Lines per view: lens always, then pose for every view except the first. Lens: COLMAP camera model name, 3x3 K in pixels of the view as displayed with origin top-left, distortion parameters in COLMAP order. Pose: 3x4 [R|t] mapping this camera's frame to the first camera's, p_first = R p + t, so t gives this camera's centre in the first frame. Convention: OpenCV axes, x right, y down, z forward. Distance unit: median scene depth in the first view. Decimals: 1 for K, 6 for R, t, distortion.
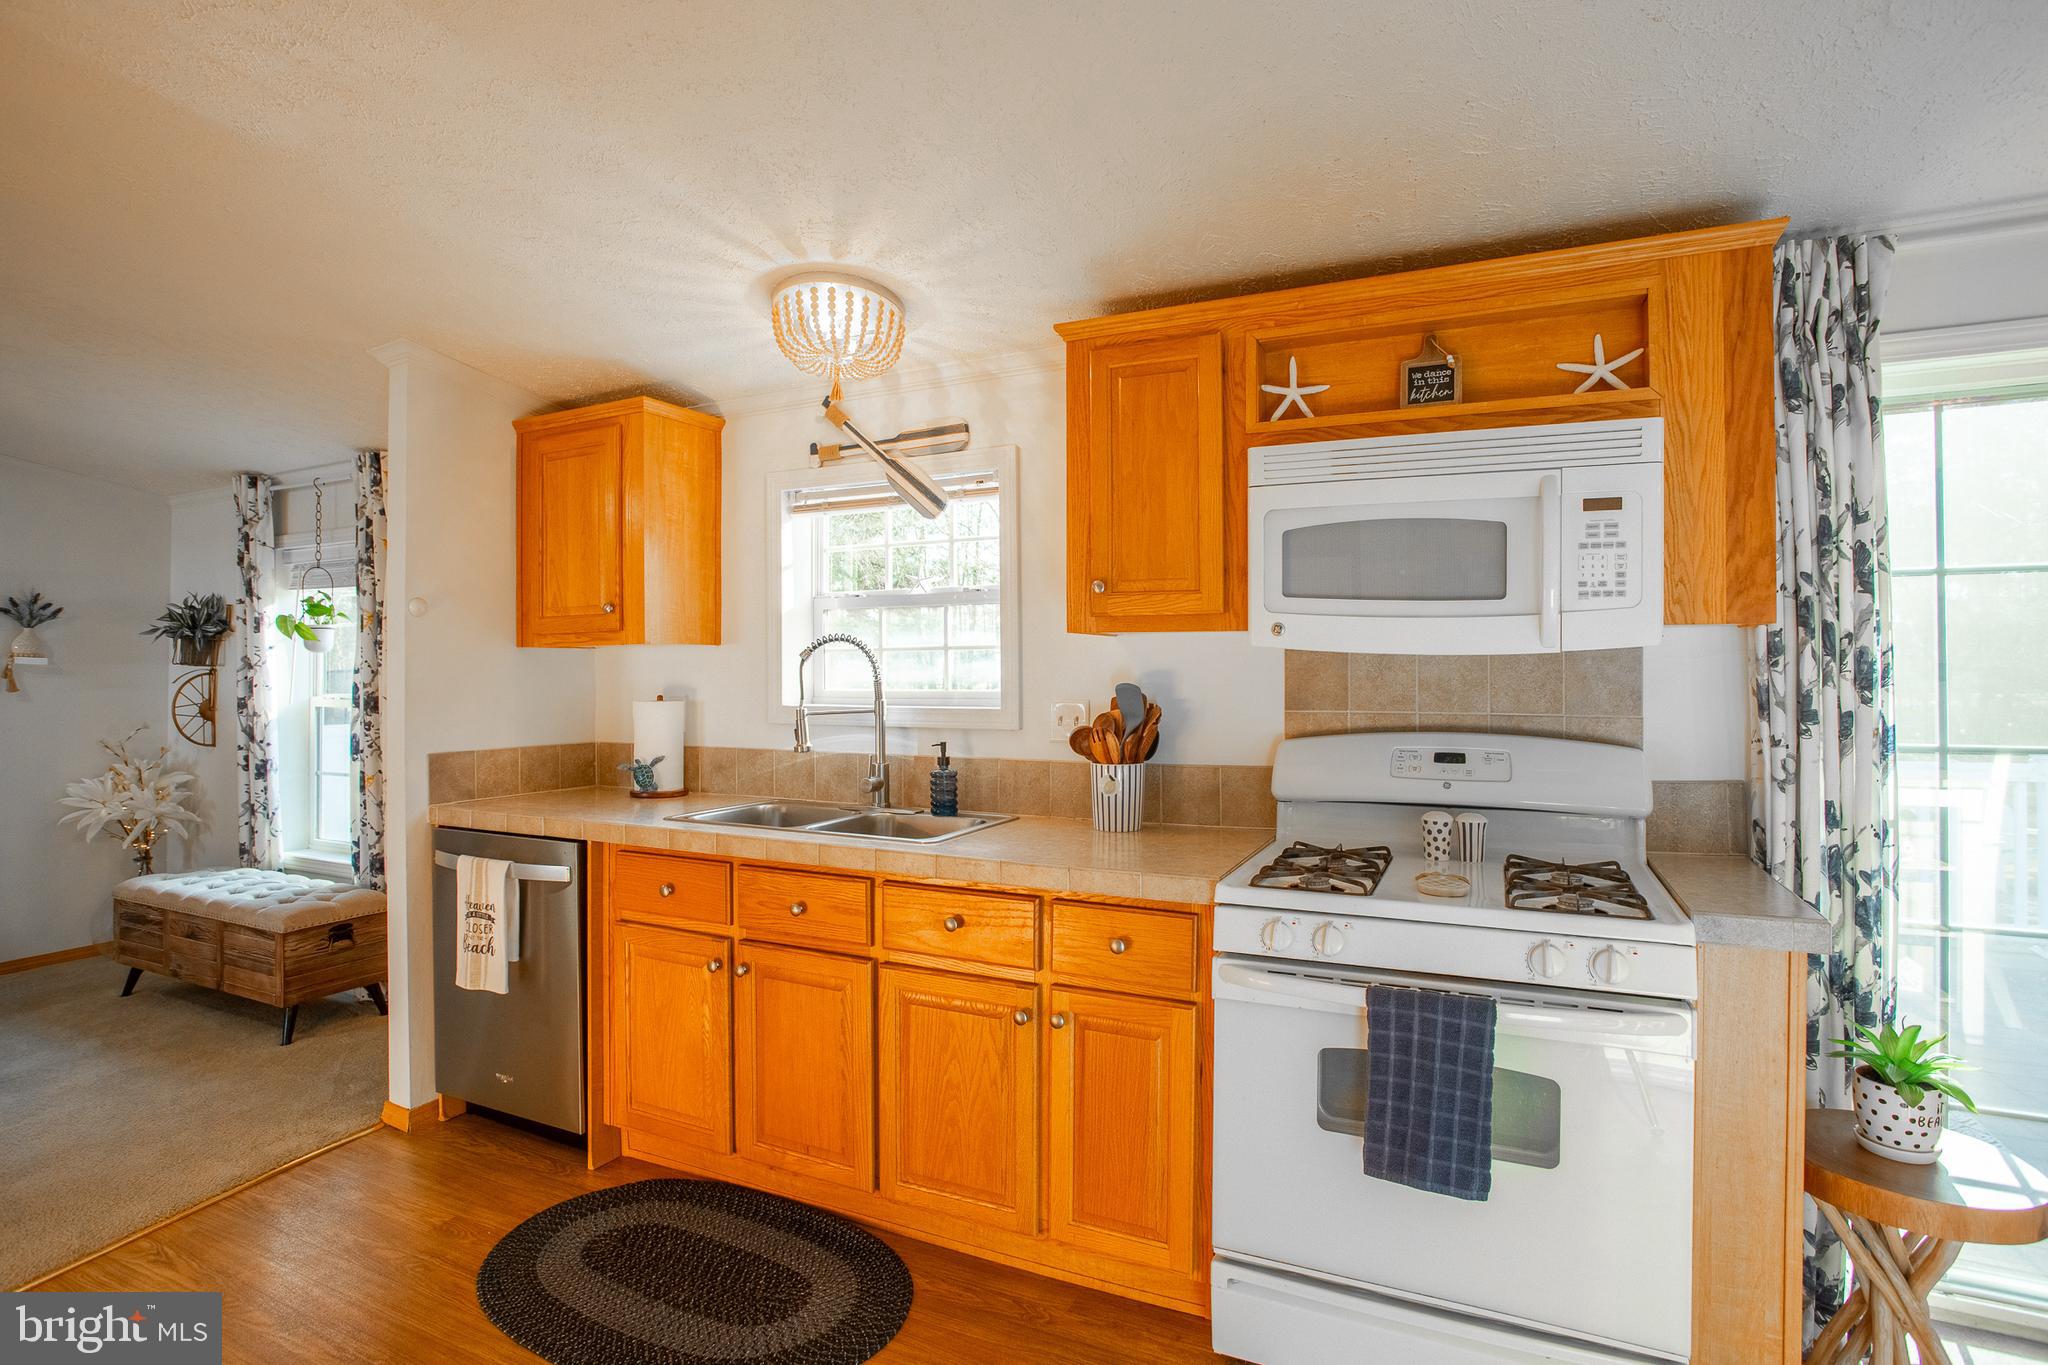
lens RADIAL K [[1013.9, 0, 1053.8], [0, 1013.9, 668.8], [0, 0, 1]] dist [-0.069607, 0.025949]
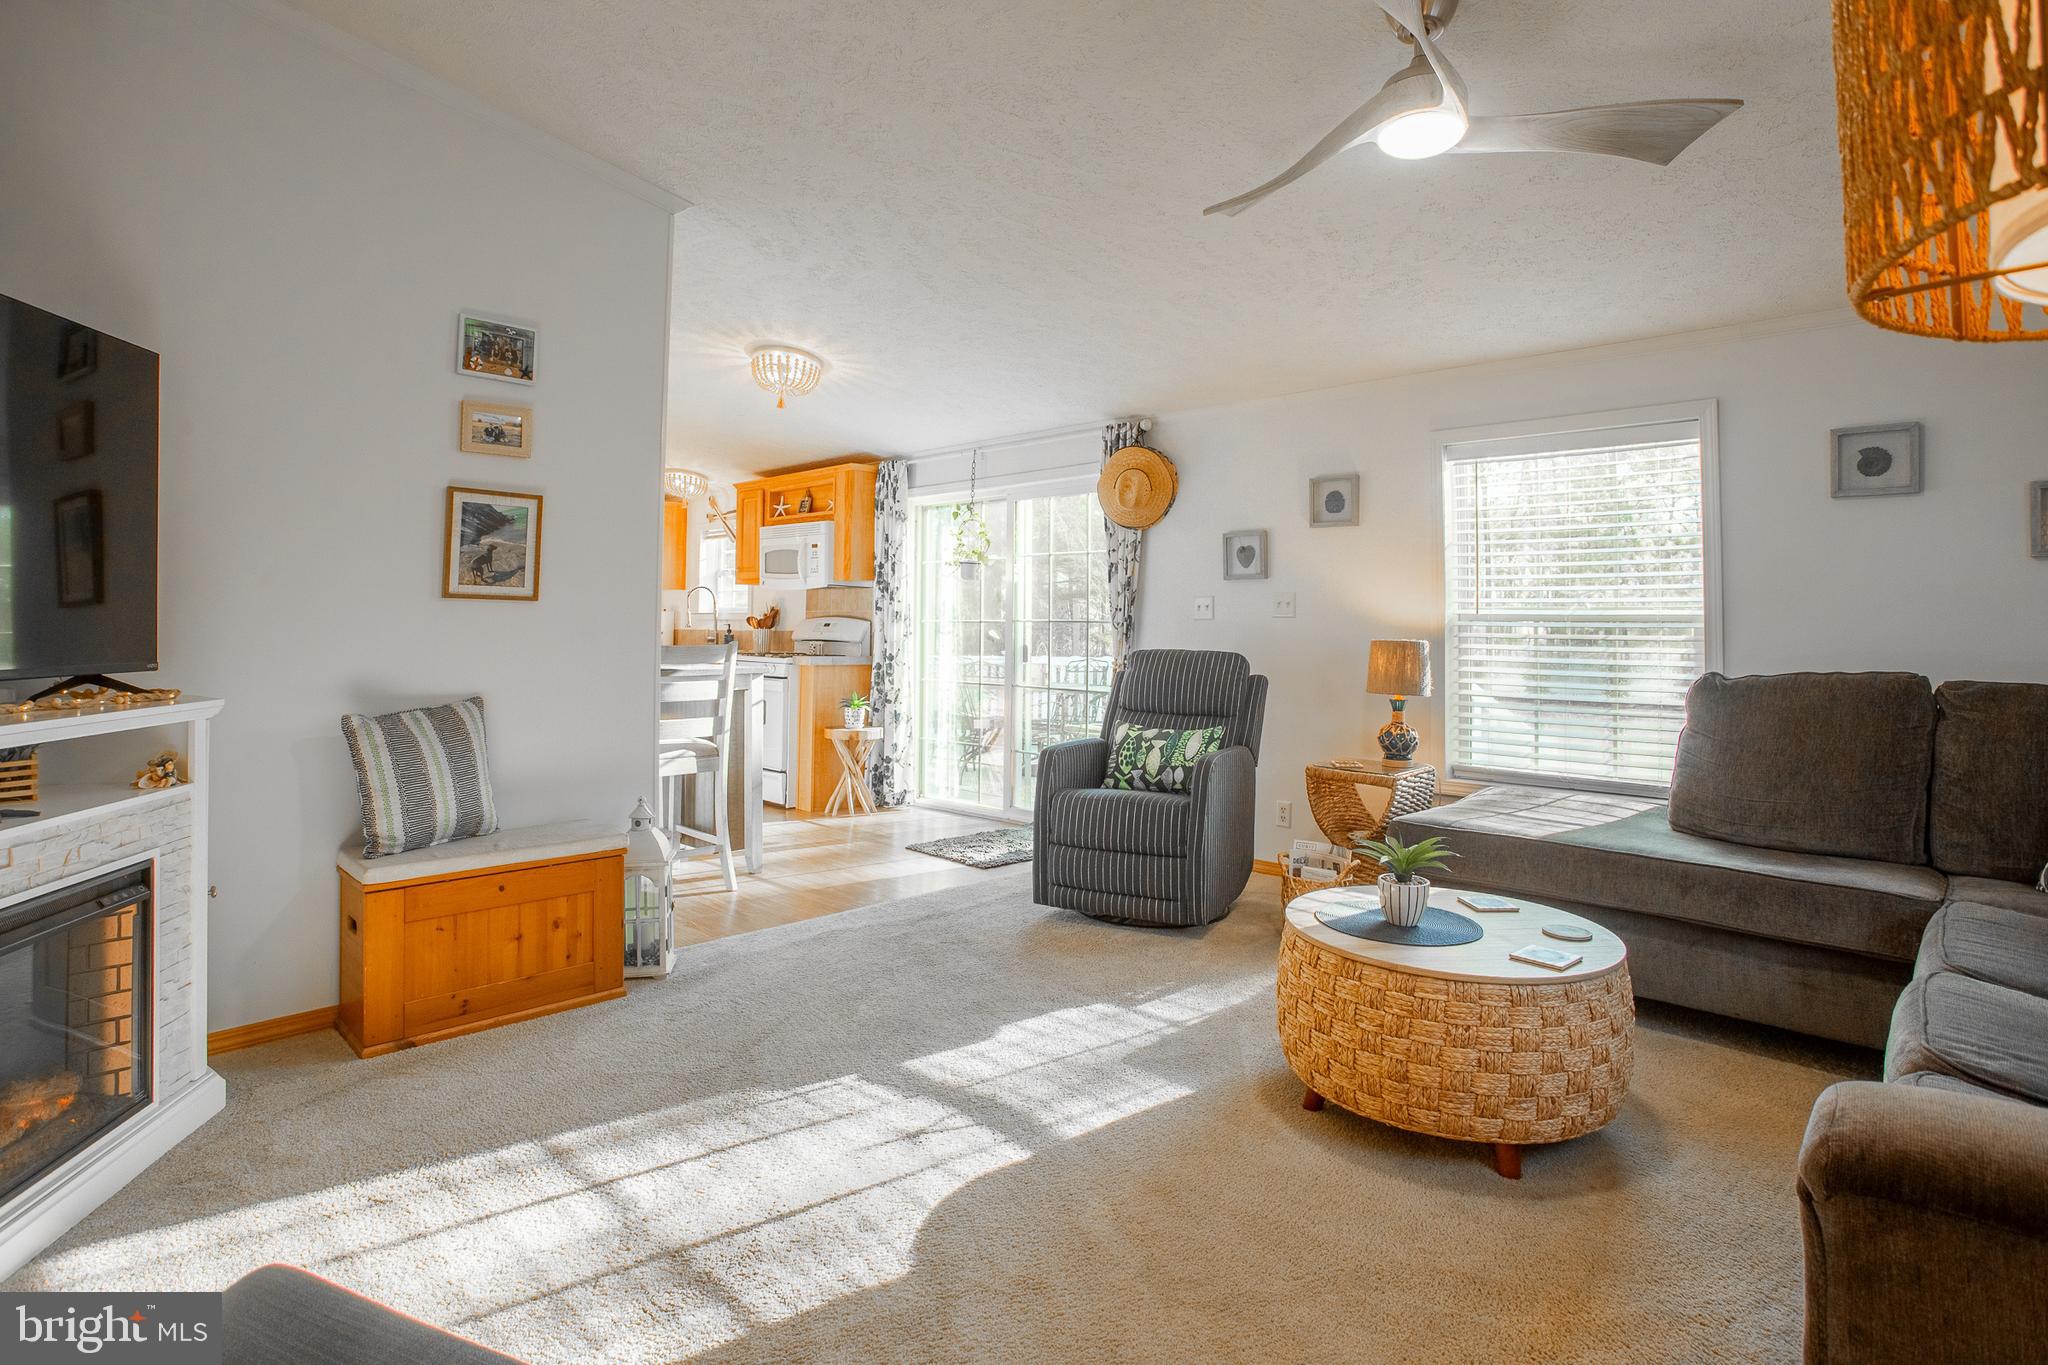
lens RADIAL K [[1014.6, 0, 1022.2], [0, 1014.6, 626.8], [0, 0, 1]] dist [-0.027405, -0.000239]
pose [[0.947160, 0.012062, -0.320534, 1.089215], [-0.013143, 0.999913, -0.001209, 0.050852], [0.320491, 0.005358, 0.947236, -0.969345]]
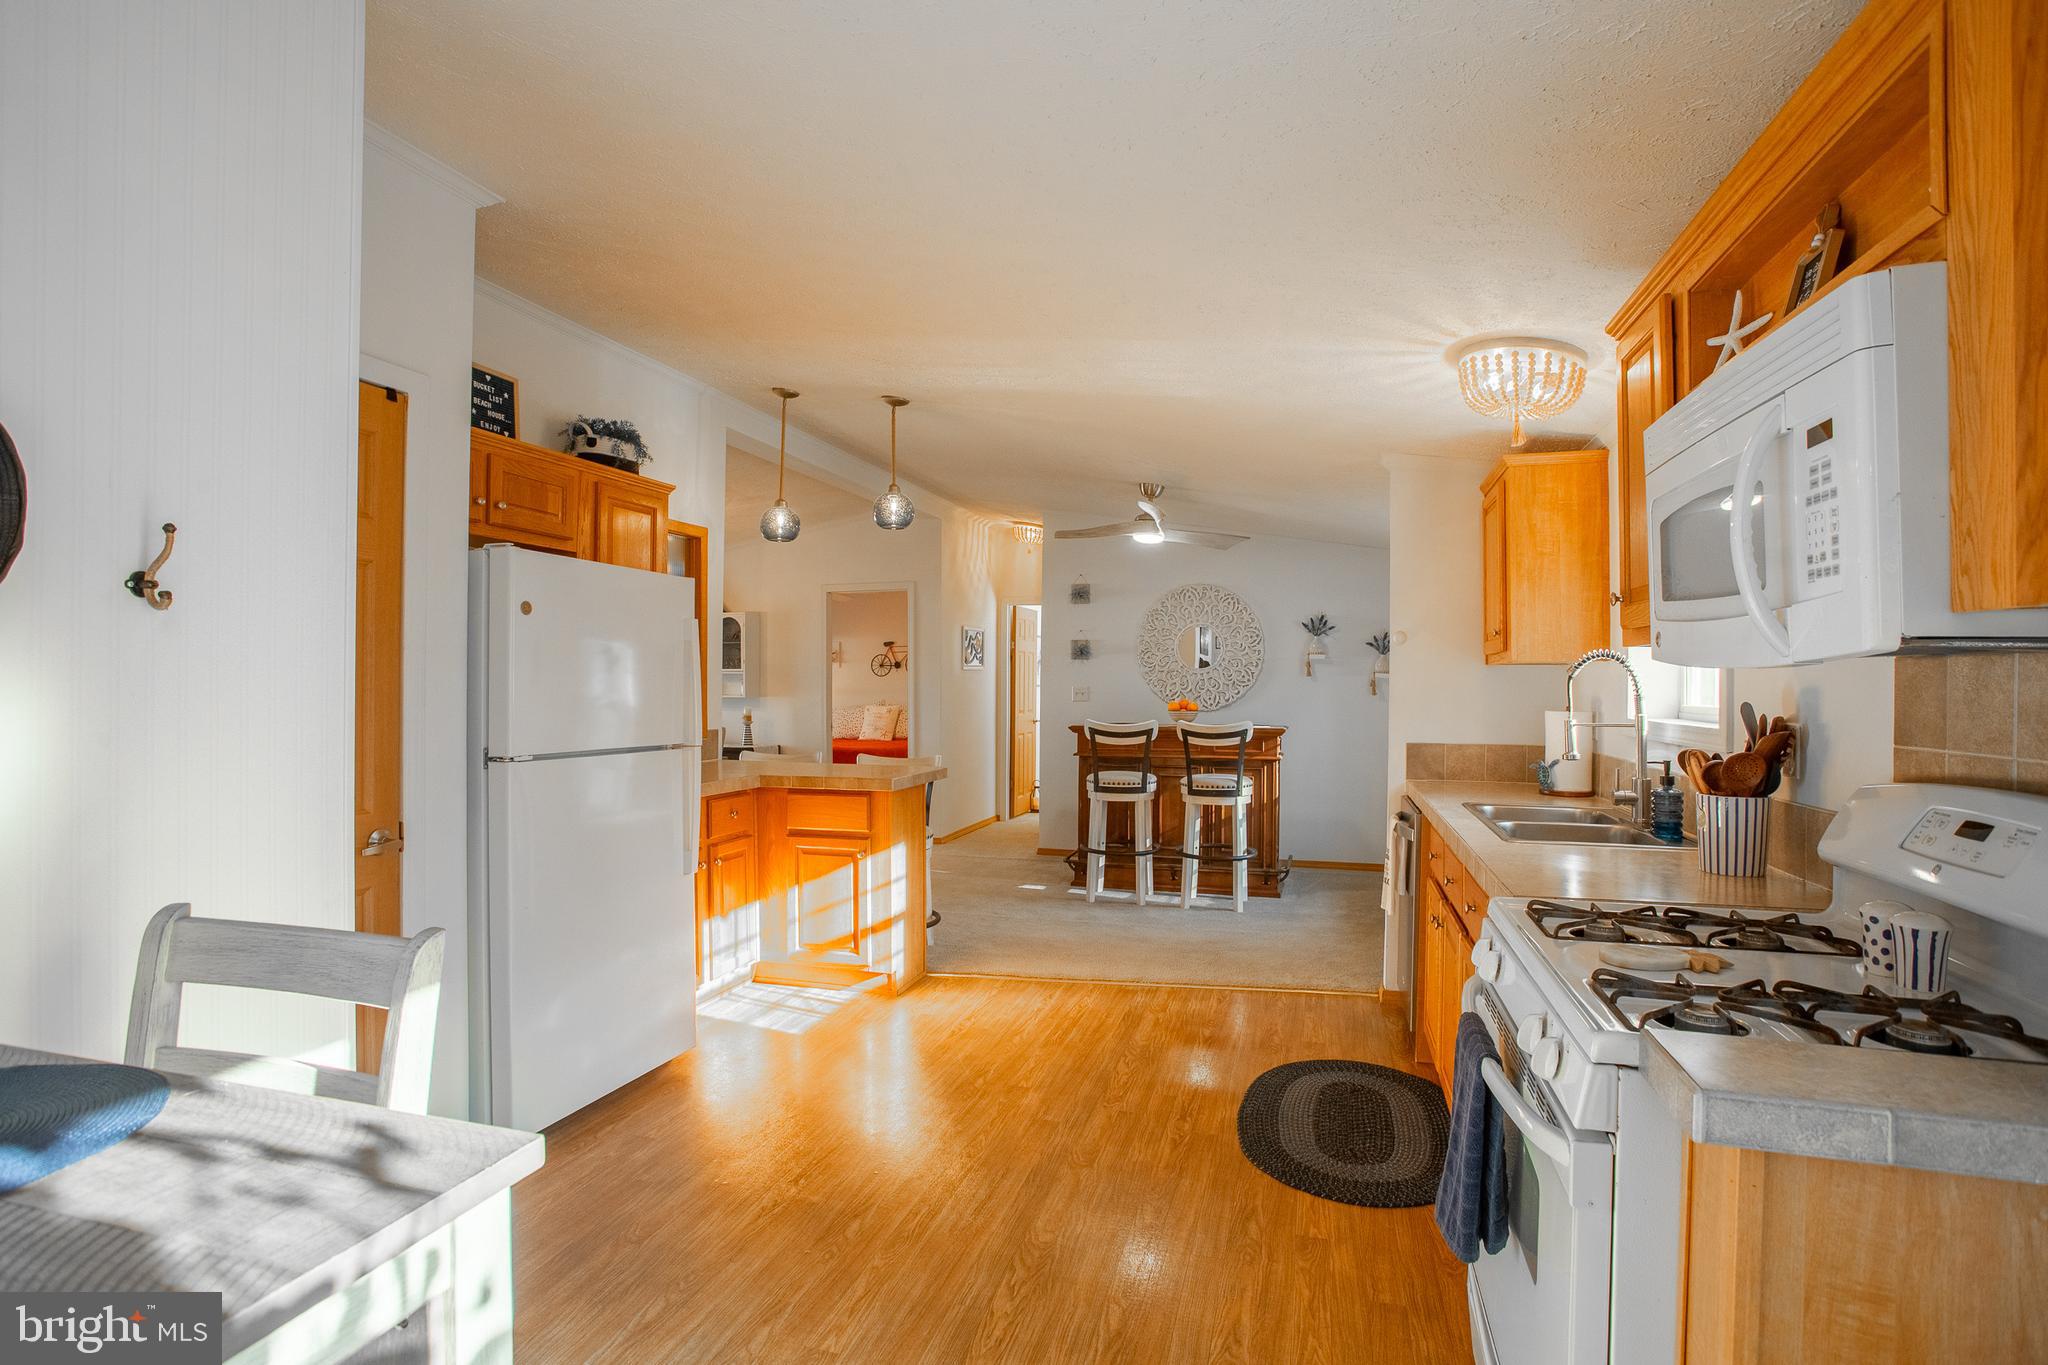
lens RADIAL K [[1013.9, 0, 1053.8], [0, 1013.9, 668.8], [0, 0, 1]] dist [-0.069607, 0.025949]
pose [[0.188249, -0.009254, -0.982078, 0.495848], [-0.001252, 0.999953, -0.009663, -0.002989], [0.982121, 0.003048, 0.188228, 0.180498]]
